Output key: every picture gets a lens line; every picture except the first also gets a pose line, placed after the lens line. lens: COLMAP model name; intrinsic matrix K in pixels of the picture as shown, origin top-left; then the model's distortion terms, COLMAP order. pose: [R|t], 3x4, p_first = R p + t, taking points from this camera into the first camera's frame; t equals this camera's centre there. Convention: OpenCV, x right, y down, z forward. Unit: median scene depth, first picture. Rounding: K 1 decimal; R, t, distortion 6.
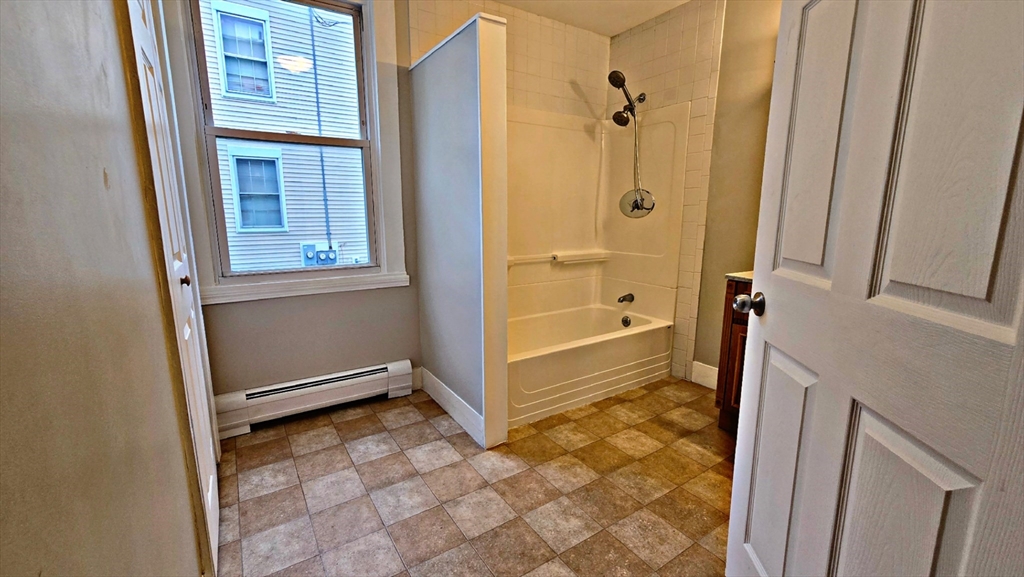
lens RADIAL K [[424.5, 0, 509.1], [0, 424.5, 286.7], [0, 0, 1]] dist [-0.002431, 0.000196]
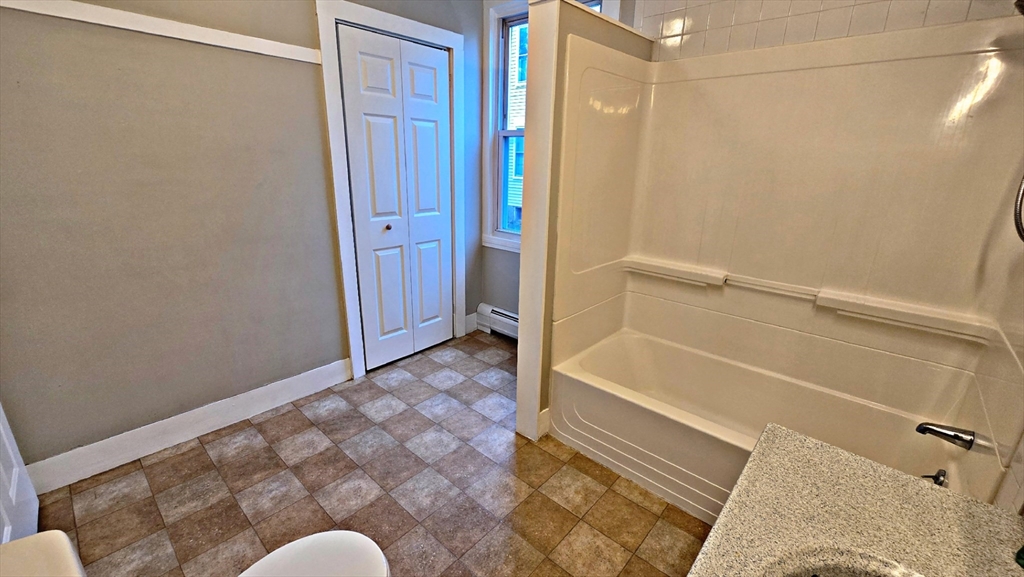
lens RADIAL K [[424.5, 0, 510.1], [0, 424.5, 294.6], [0, 0, 1]] dist [-0.002431, 0.000196]
pose [[0.239192, 0.303371, -0.922363, 0.883295], [-0.187651, 0.946472, 0.262638, -0.235915], [0.952667, 0.110261, 0.283316, 0.696188]]
